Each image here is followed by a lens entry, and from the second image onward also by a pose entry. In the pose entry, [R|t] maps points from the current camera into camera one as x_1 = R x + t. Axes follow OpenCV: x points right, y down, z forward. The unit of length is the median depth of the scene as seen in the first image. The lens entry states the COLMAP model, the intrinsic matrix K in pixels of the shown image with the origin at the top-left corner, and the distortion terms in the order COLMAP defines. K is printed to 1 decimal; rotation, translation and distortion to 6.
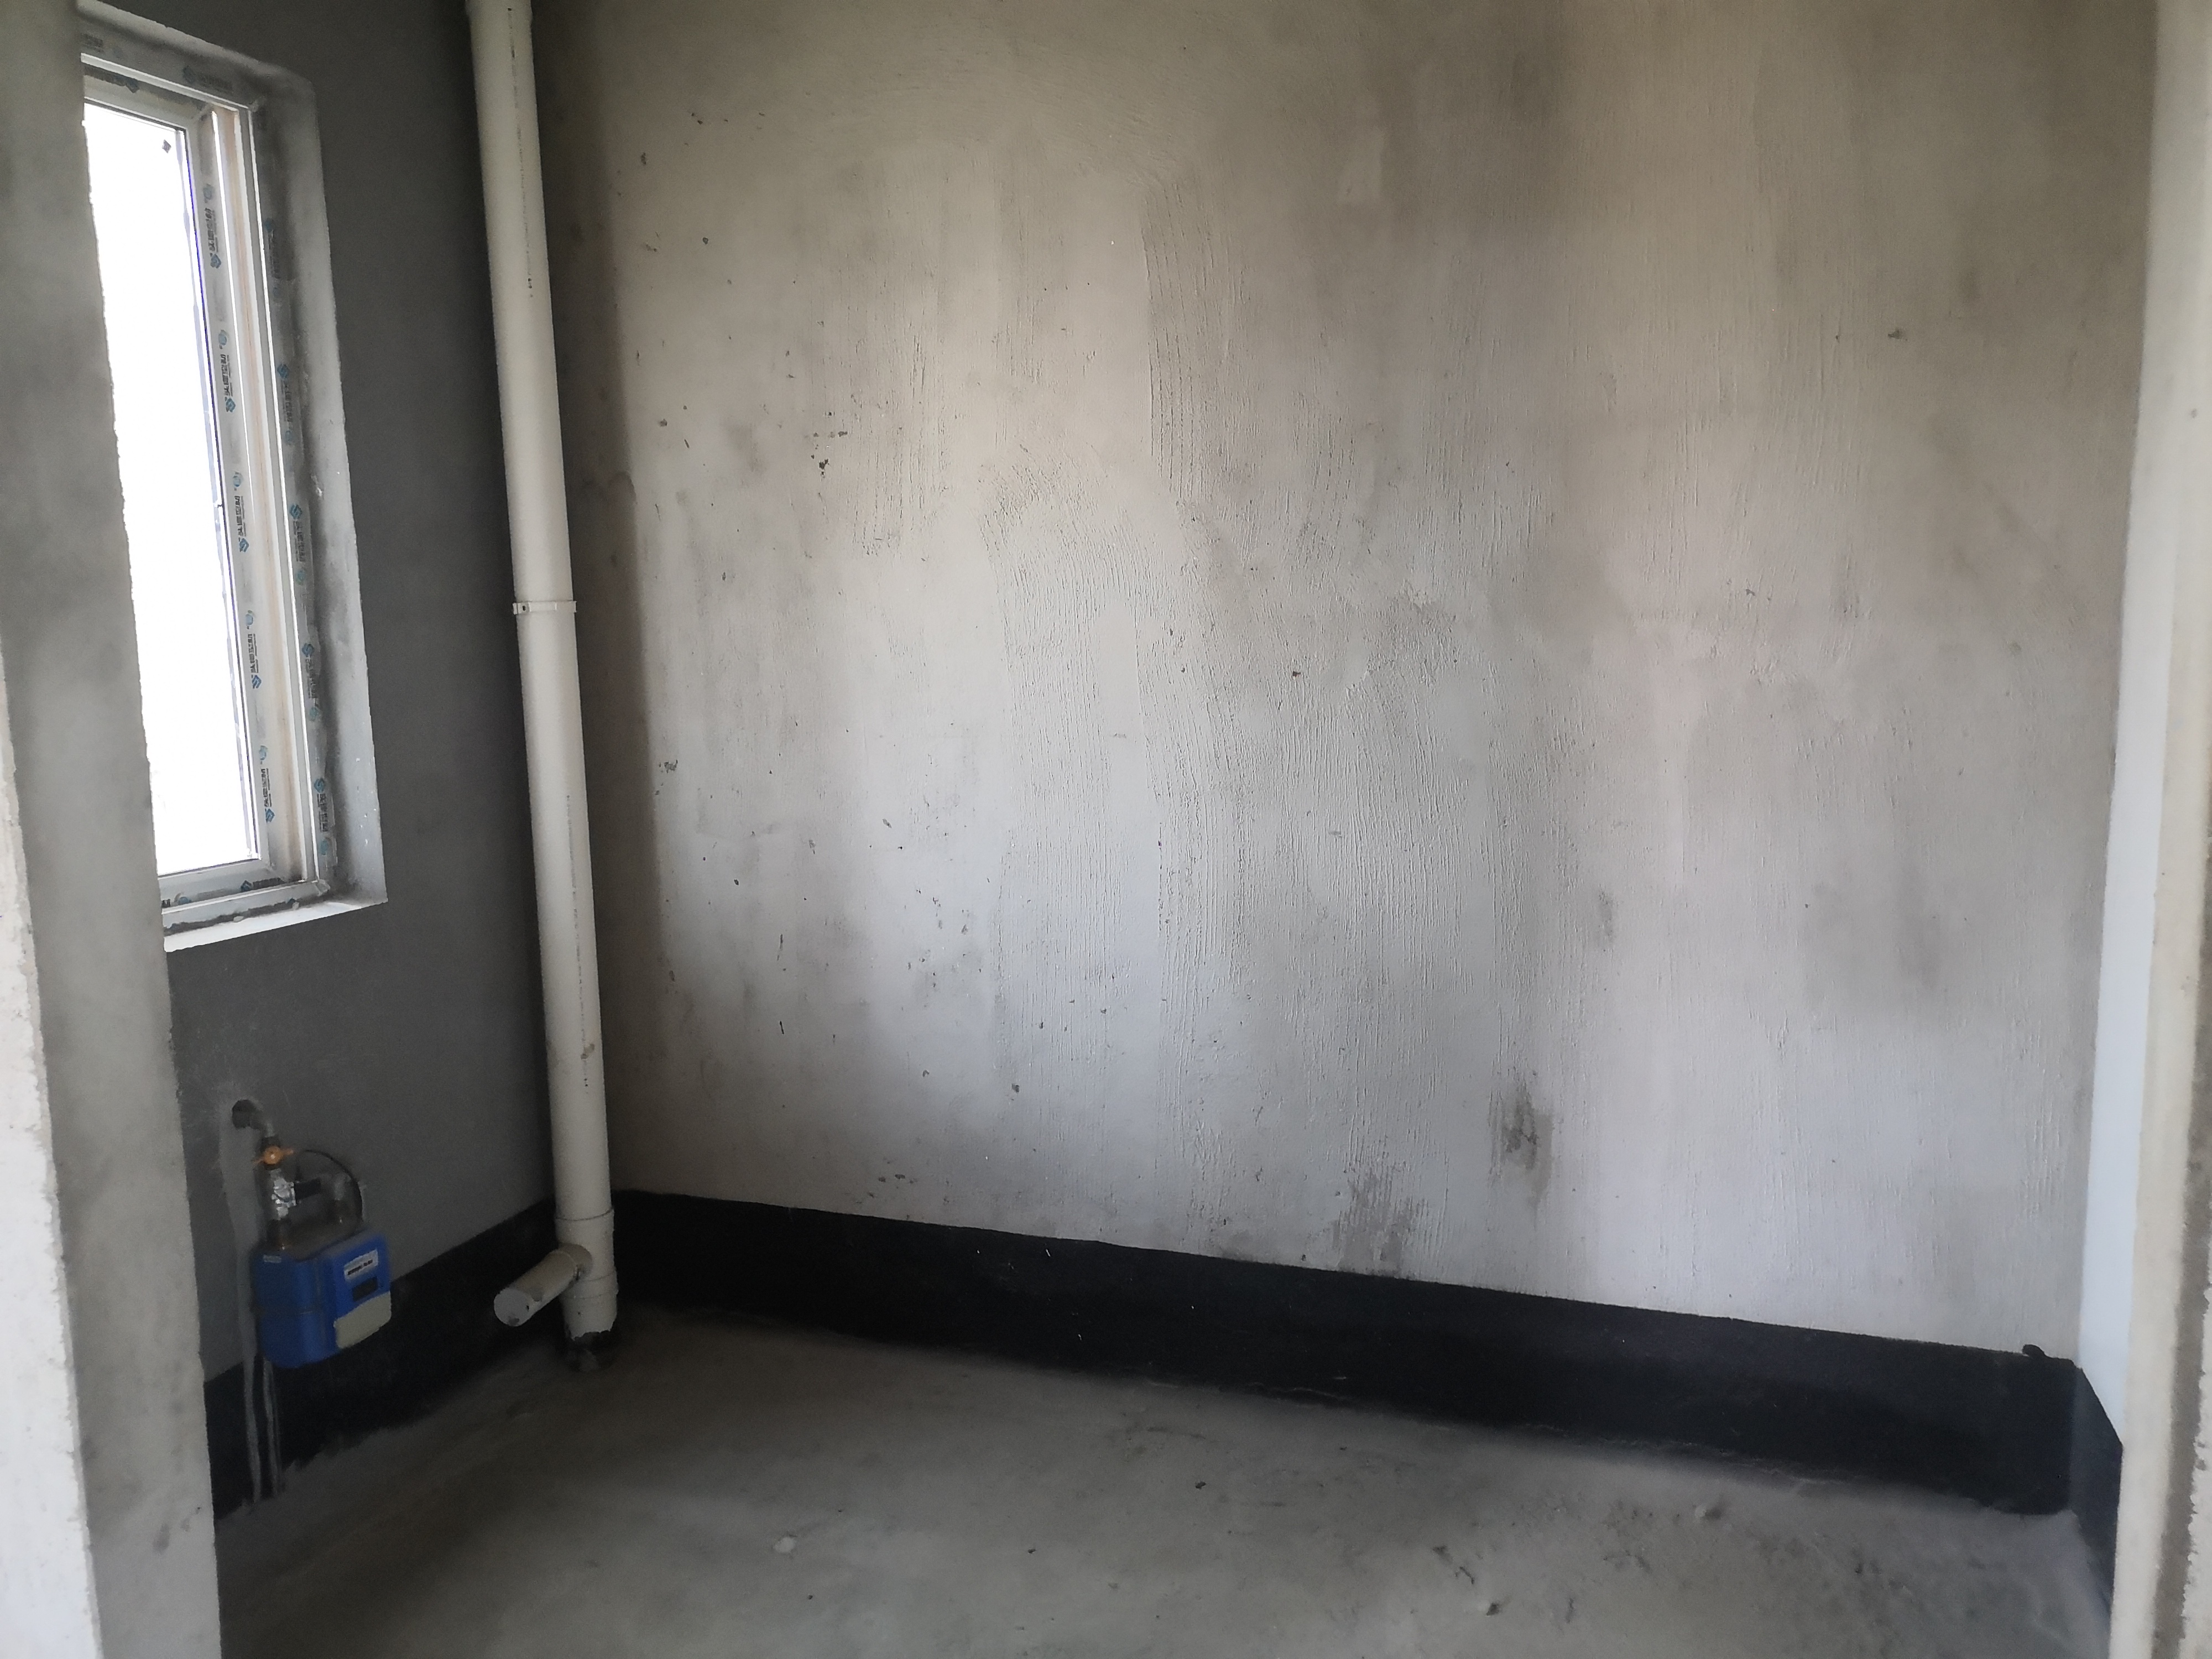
lens RADIAL K [[1640.8, 0, 1095.5], [0, 1640.8, 831.0], [0, 0, 1]] dist [0.030337, -0.011393]
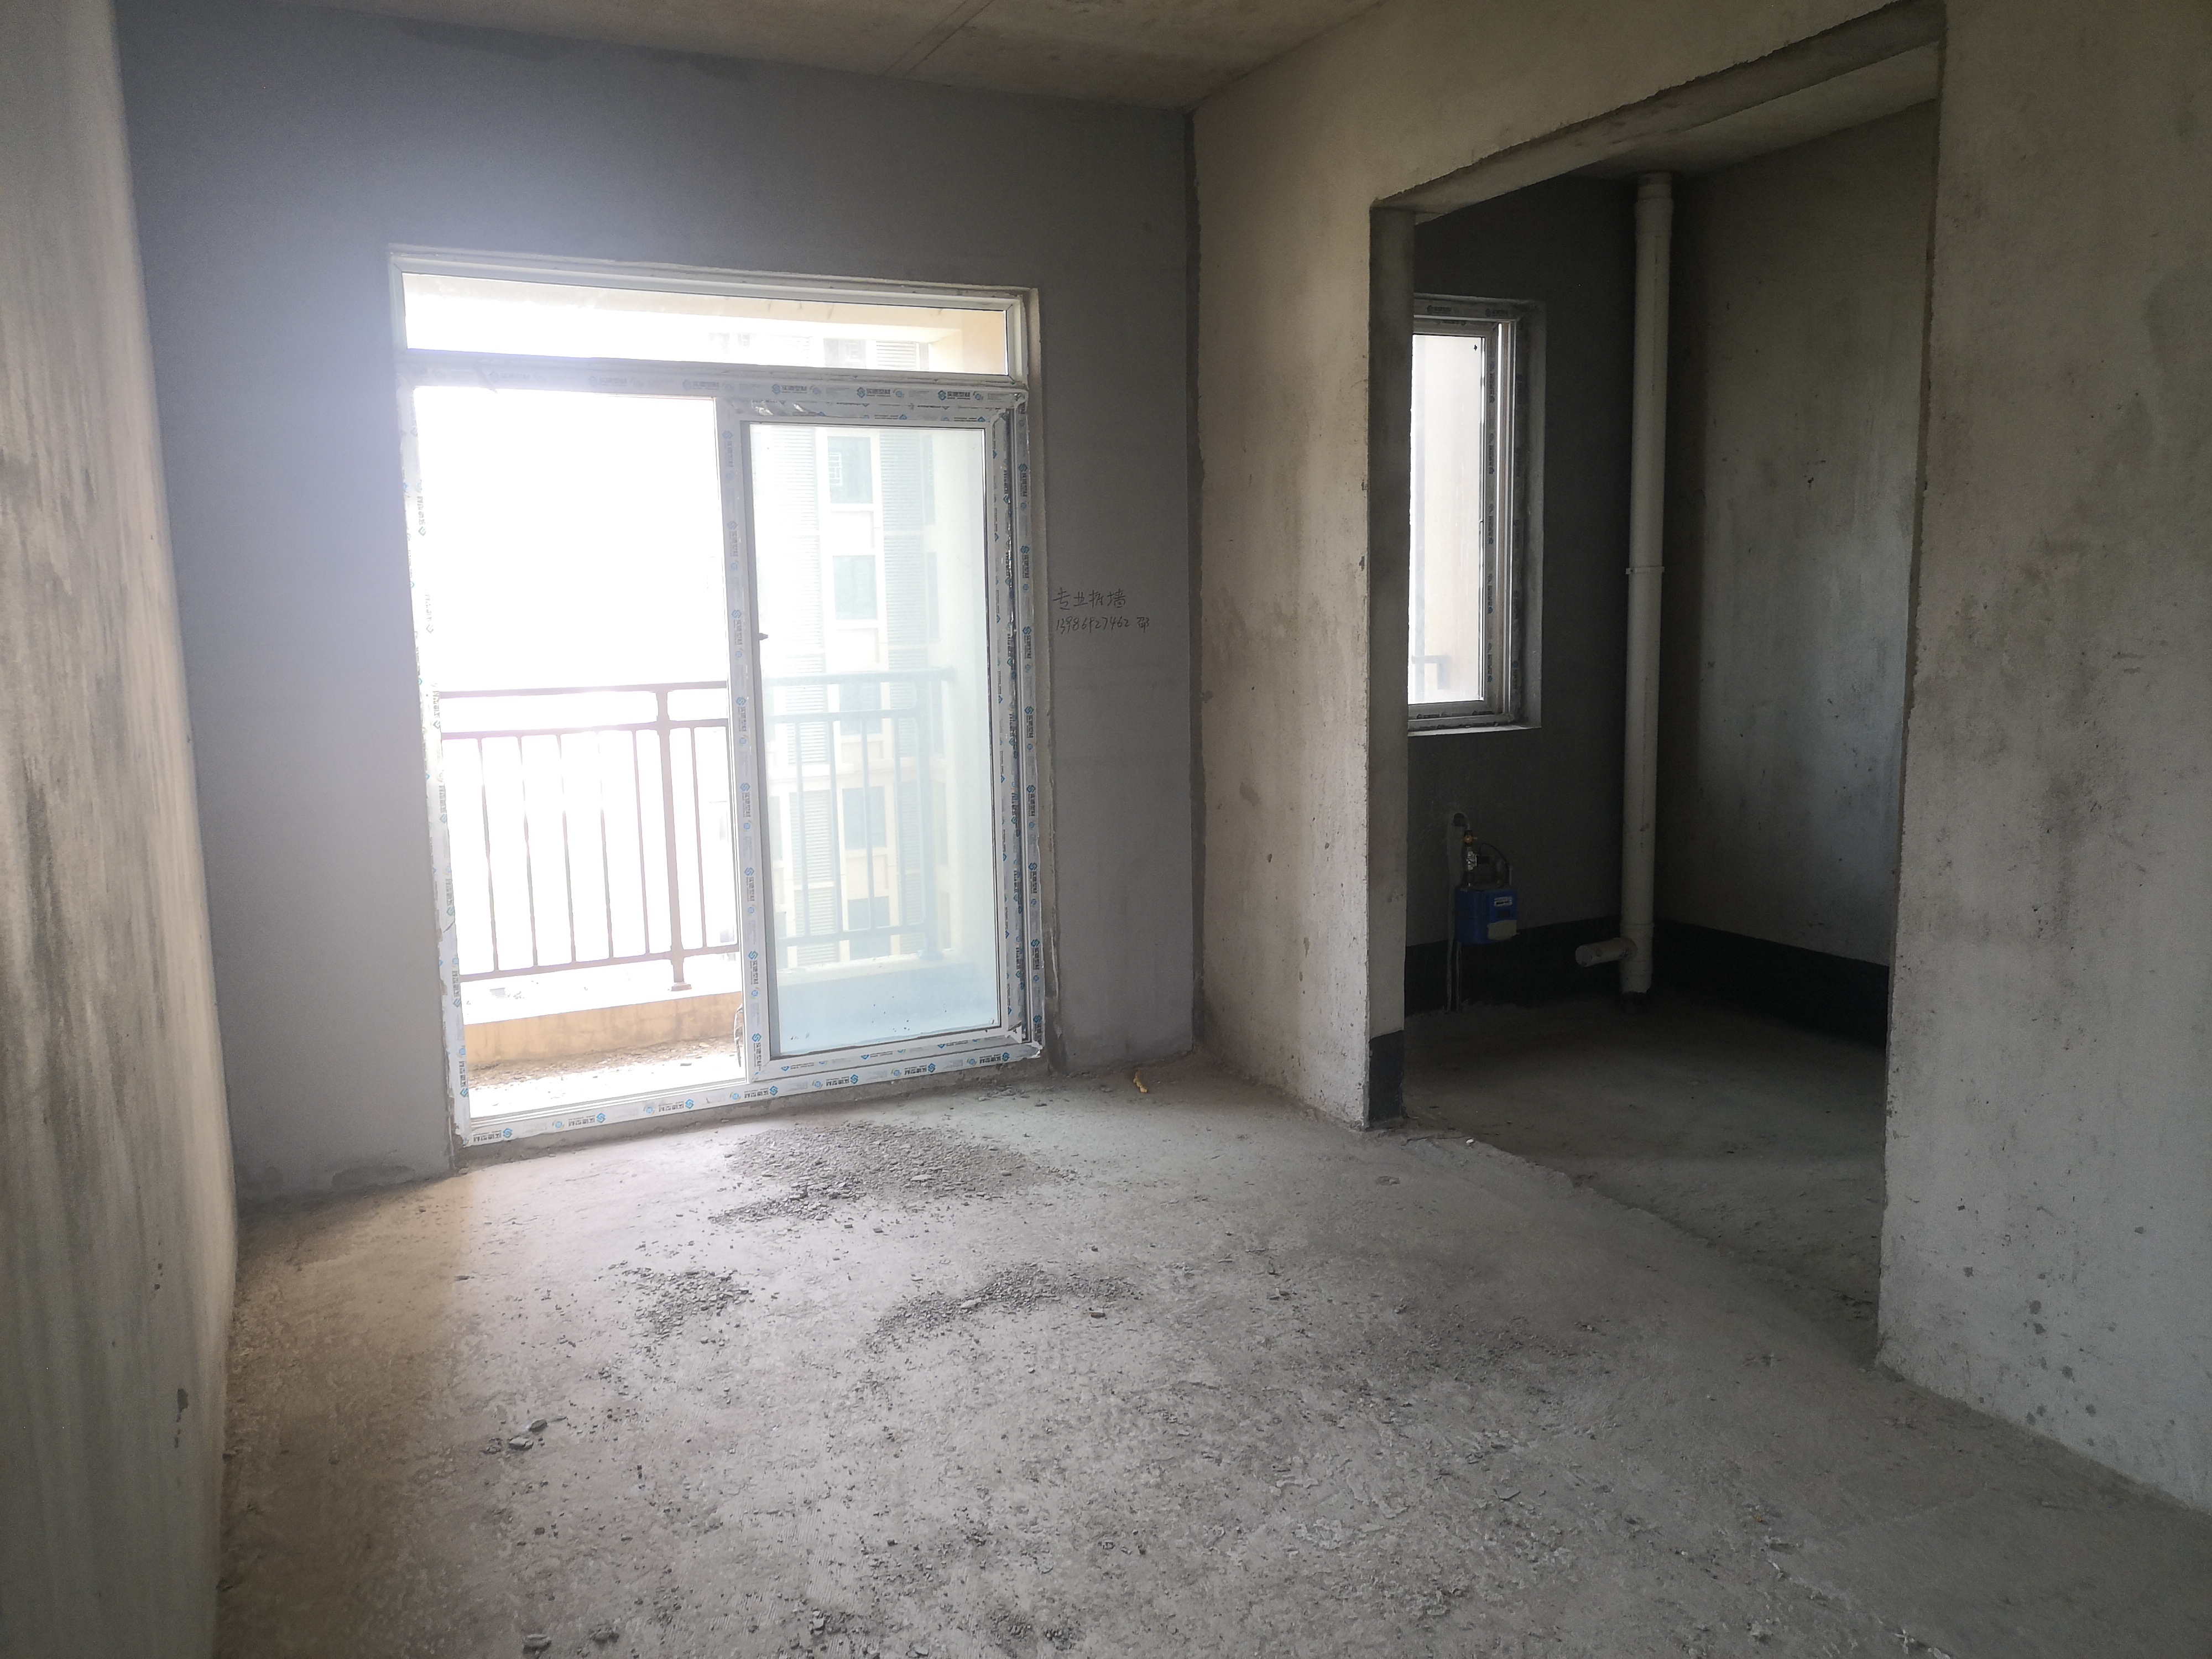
lens RADIAL K [[1640.8, 0, 1095.5], [0, 1640.8, 831.0], [0, 0, 1]] dist [0.030337, -0.011393]
pose [[0.715827, 0.101415, -0.690874, 0.528571], [-0.085752, 0.994675, 0.057162, 0.098493], [0.692993, 0.018326, 0.720712, -0.723428]]
